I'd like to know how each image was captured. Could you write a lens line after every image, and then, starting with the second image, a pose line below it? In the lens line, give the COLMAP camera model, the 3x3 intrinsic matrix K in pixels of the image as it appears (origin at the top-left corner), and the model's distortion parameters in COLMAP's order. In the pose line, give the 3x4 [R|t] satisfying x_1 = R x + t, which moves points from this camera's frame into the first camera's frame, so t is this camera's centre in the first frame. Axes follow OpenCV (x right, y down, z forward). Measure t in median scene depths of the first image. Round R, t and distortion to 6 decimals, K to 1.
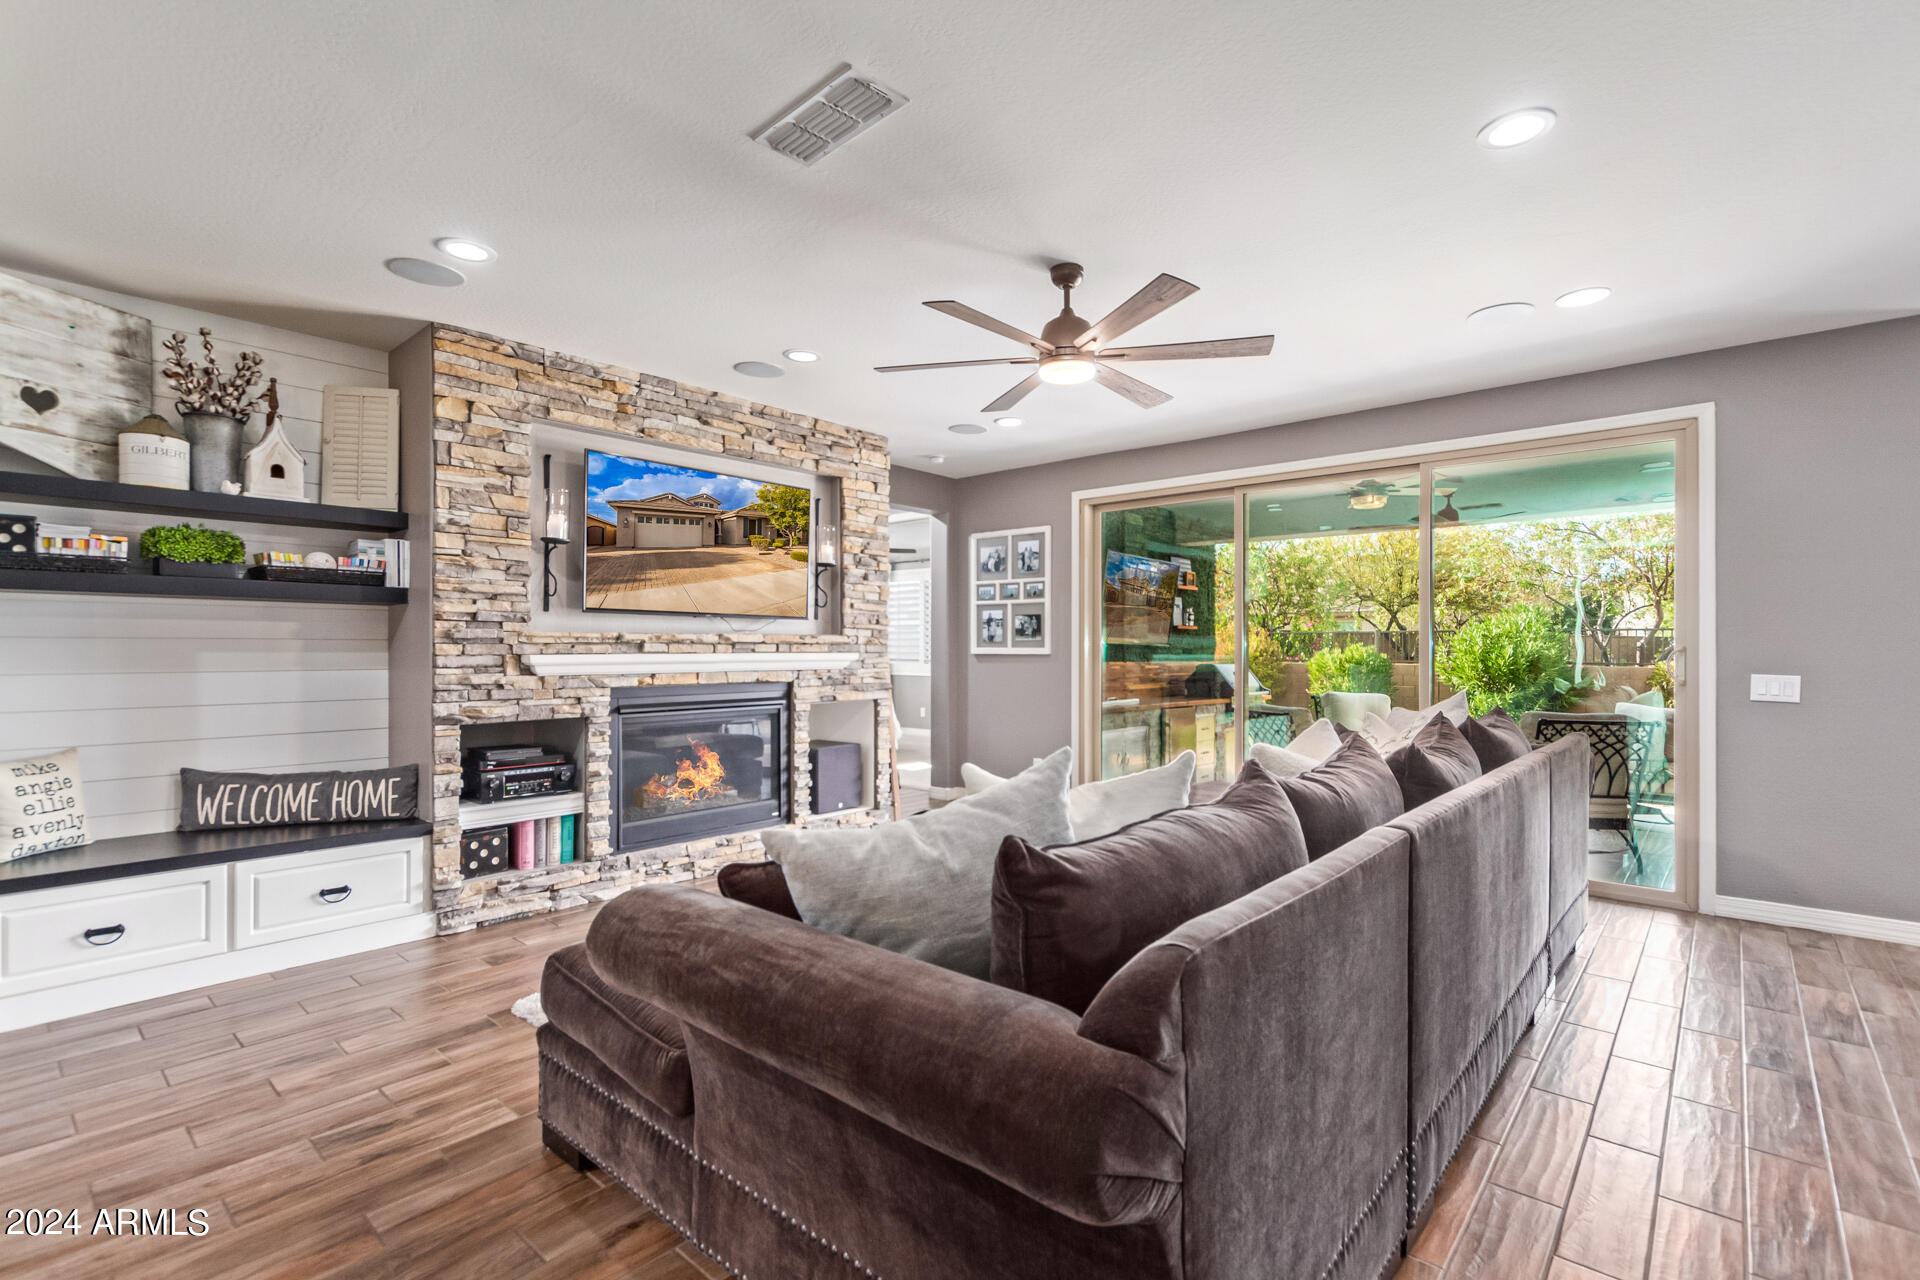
lens RADIAL K [[873.2, 0, 965.2], [0, 873.2, 642.3], [0, 0, 1]] dist [0.005743, -0.004840]
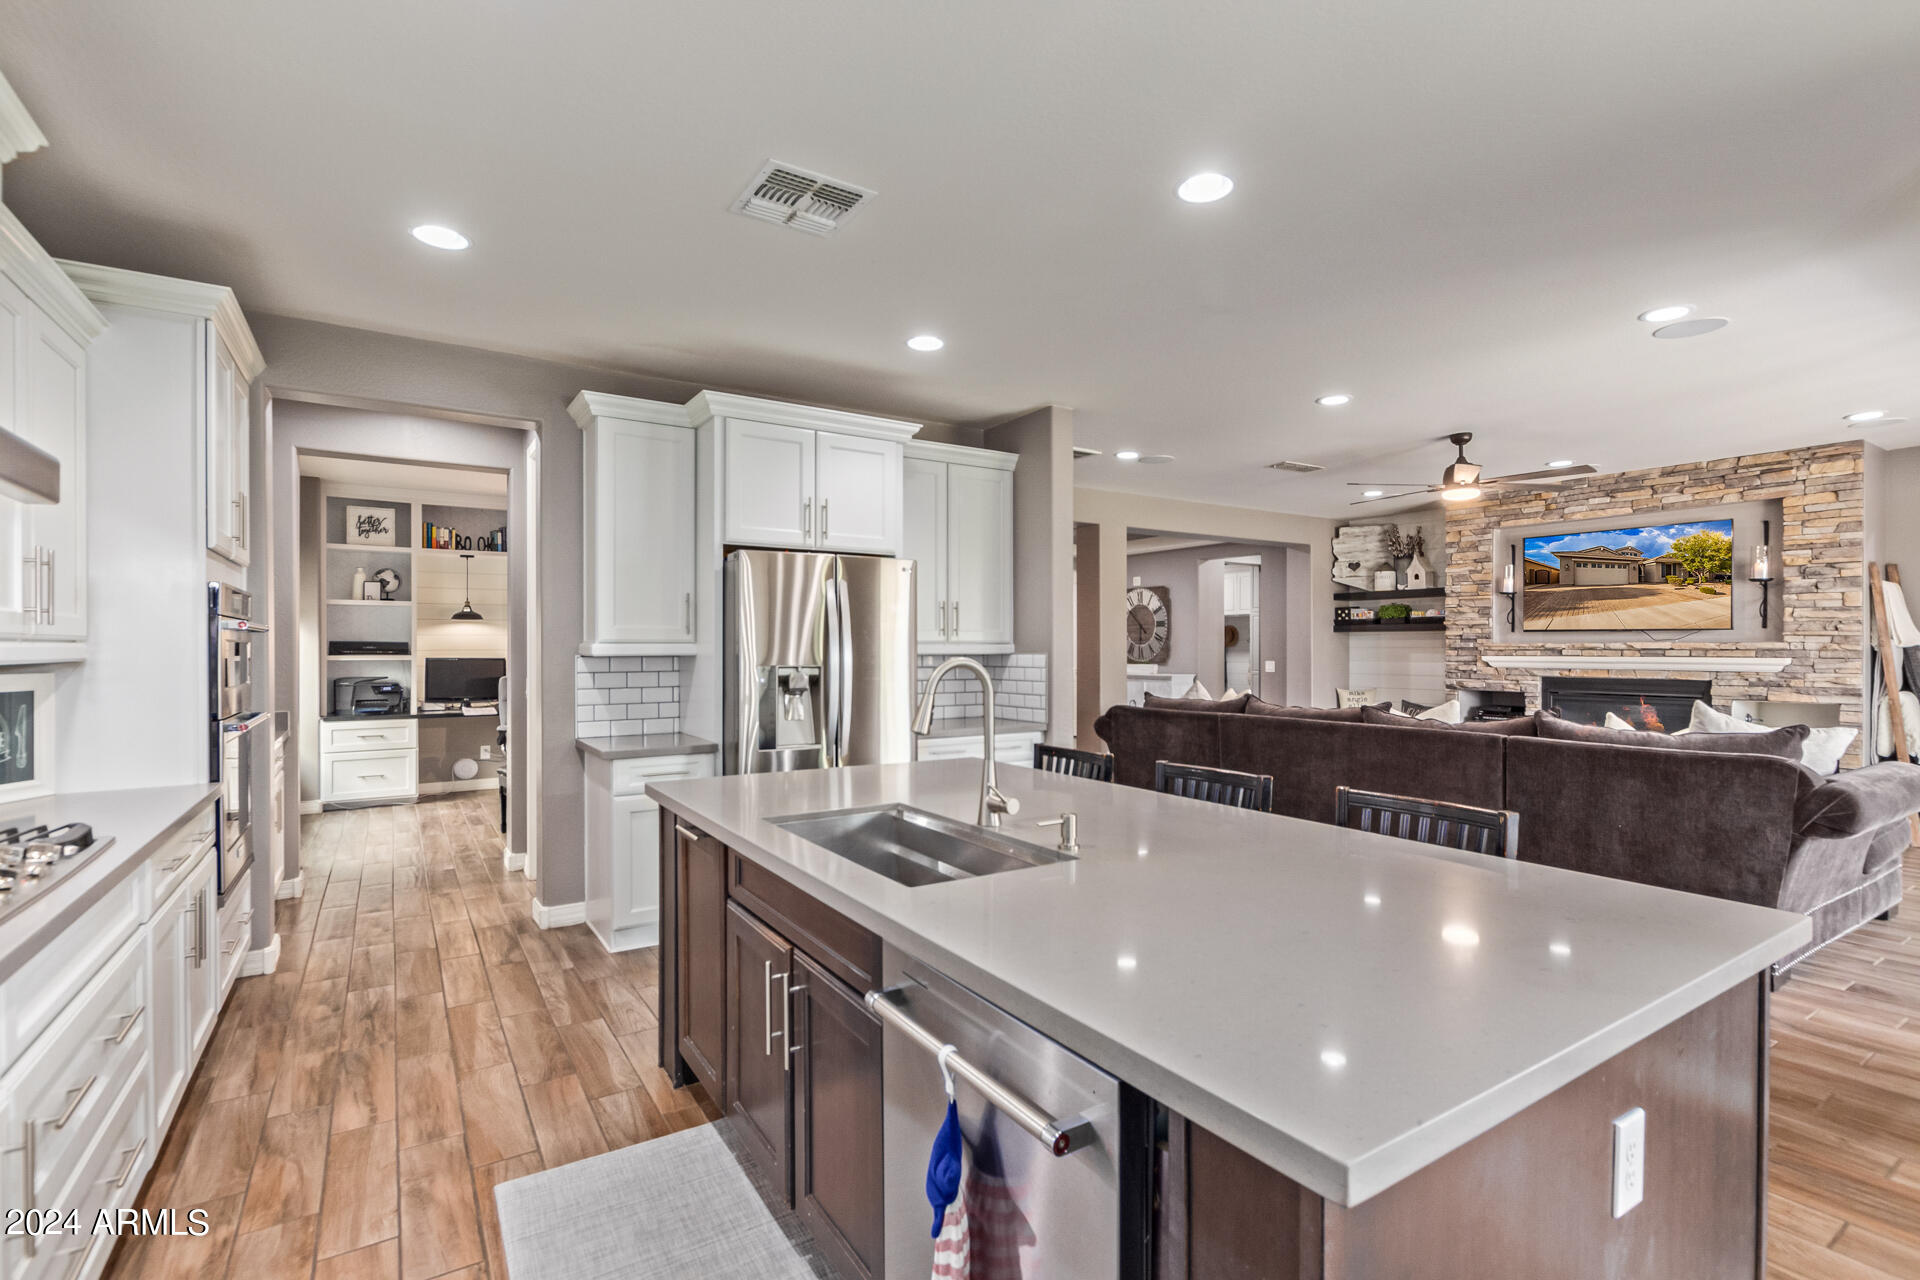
lens RADIAL K [[873.2, 0, 966.1], [0, 873.2, 648.9], [0, 0, 1]] dist [0.005743, -0.004840]
pose [[-0.267991, 0.002771, -0.963417, 1.388067], [0.008326, 0.999965, 0.000560, -0.009876], [0.963385, -0.007871, -0.268005, 0.356114]]
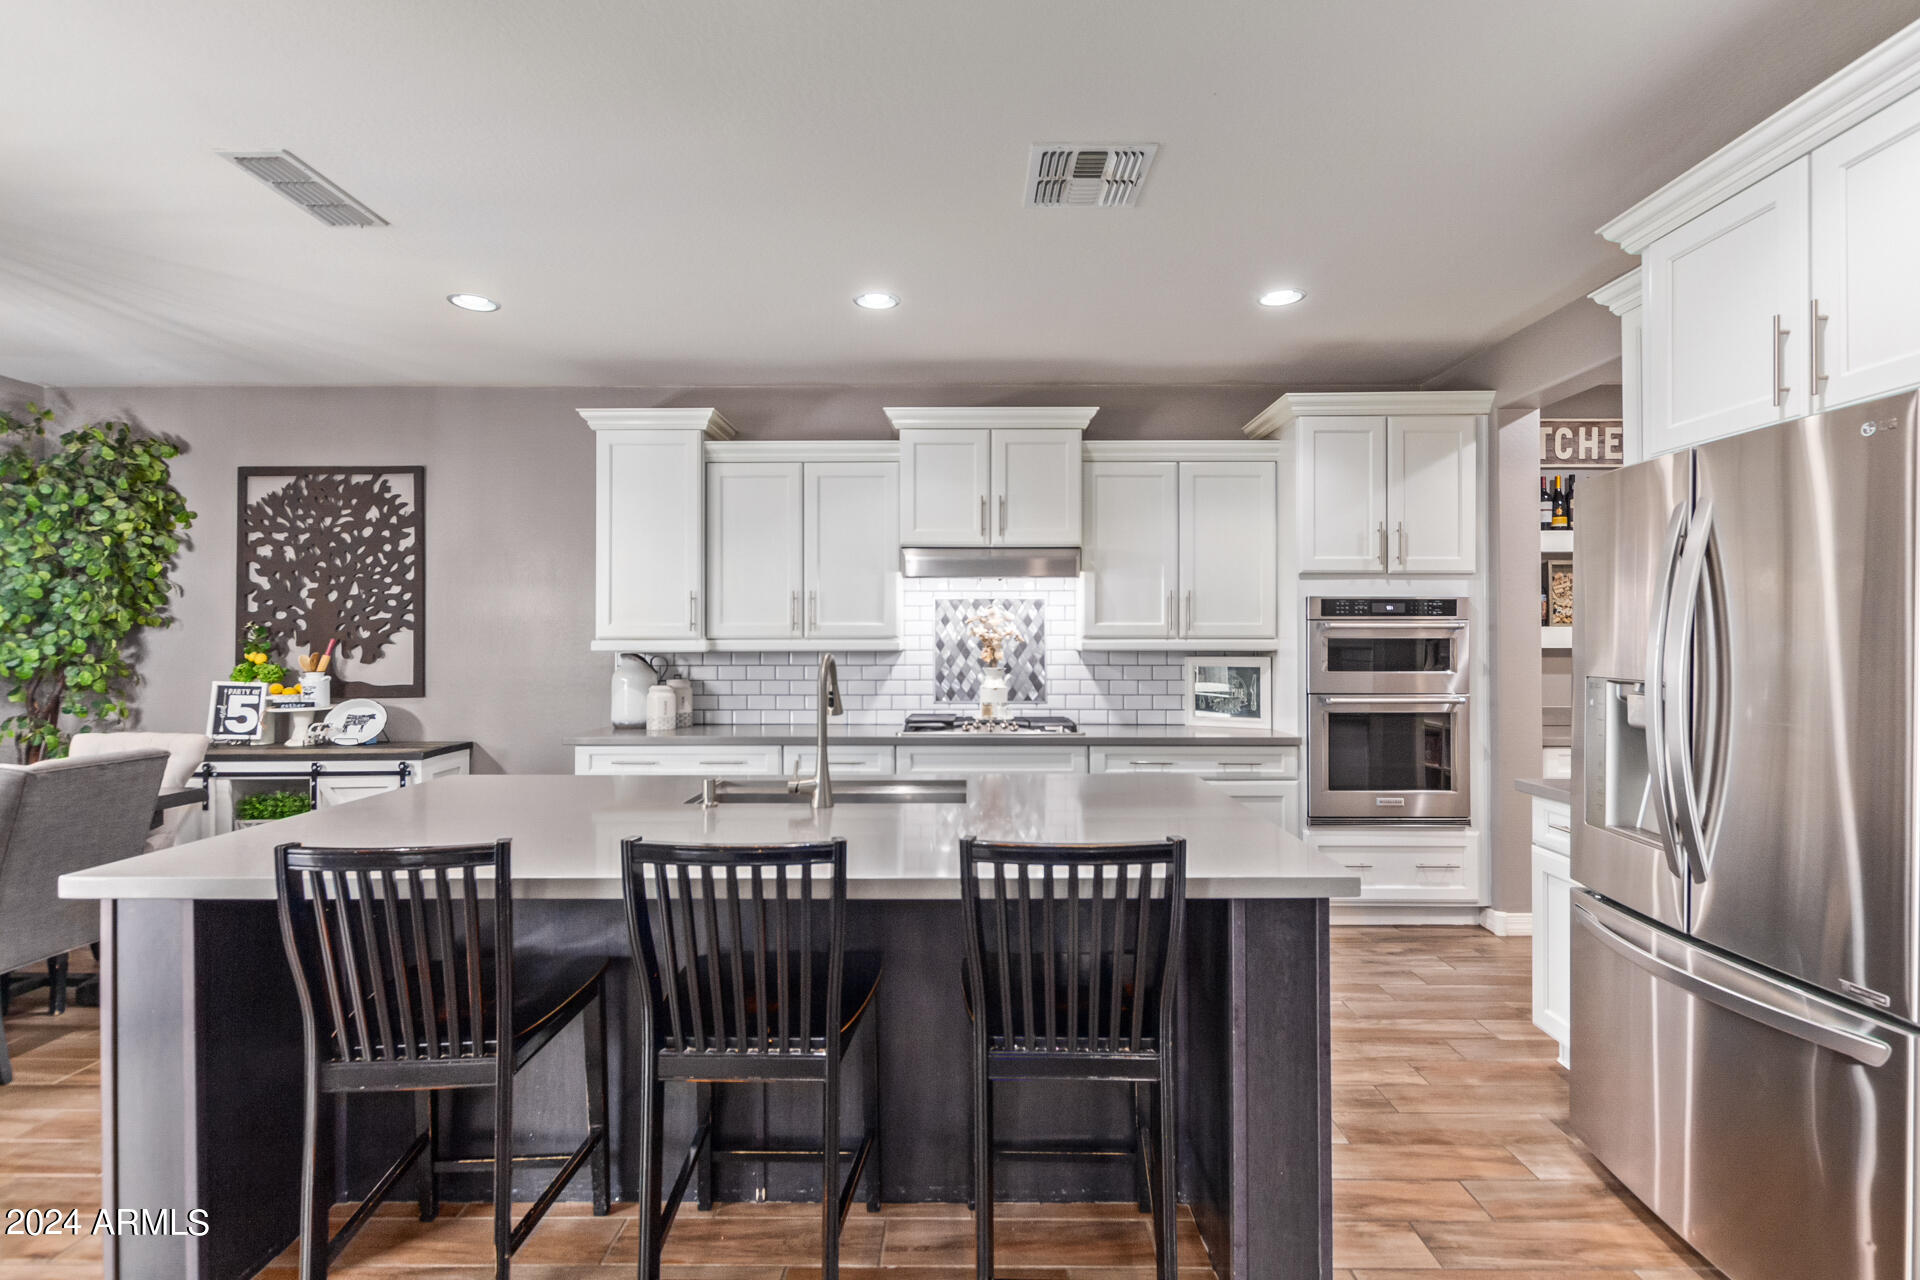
lens RADIAL K [[873.2, 0, 961.3], [0, 873.2, 638.1], [0, 0, 1]] dist [0.005743, -0.004840]
pose [[-0.651533, 0.003542, 0.758612, 0.553881], [-0.005005, 0.999947, -0.008967, -0.009872], [-0.758604, -0.009639, -0.651481, 0.507426]]
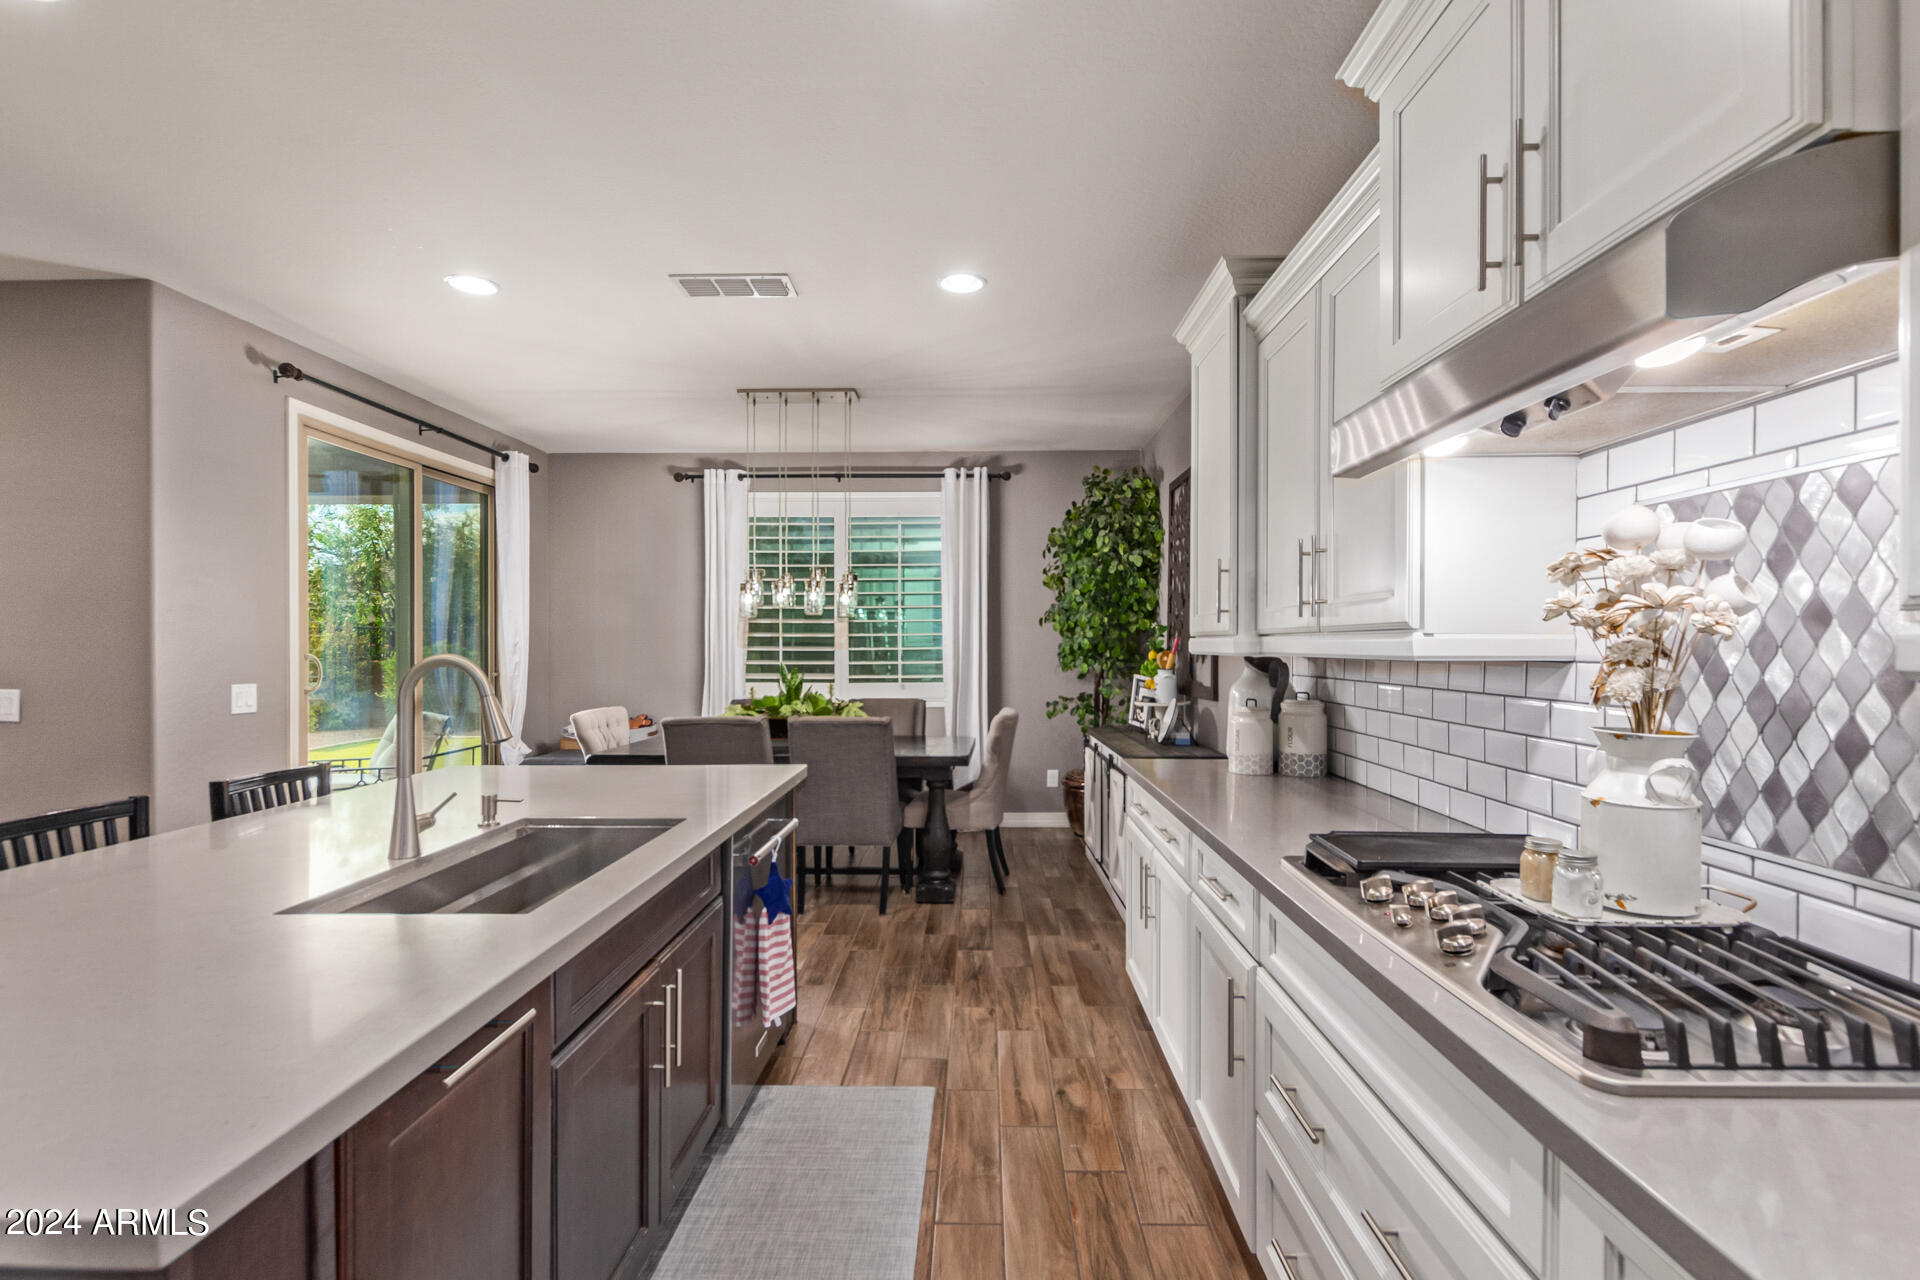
lens RADIAL K [[873.2, 0, 963.7], [0, 873.2, 642.2], [0, 0, 1]] dist [0.005743, -0.004840]
pose [[0.757936, -0.001519, 0.652327, 0.909273], [-0.003864, 0.999969, 0.006818, -0.013334], [-0.652318, -0.007688, 0.757907, -0.174520]]
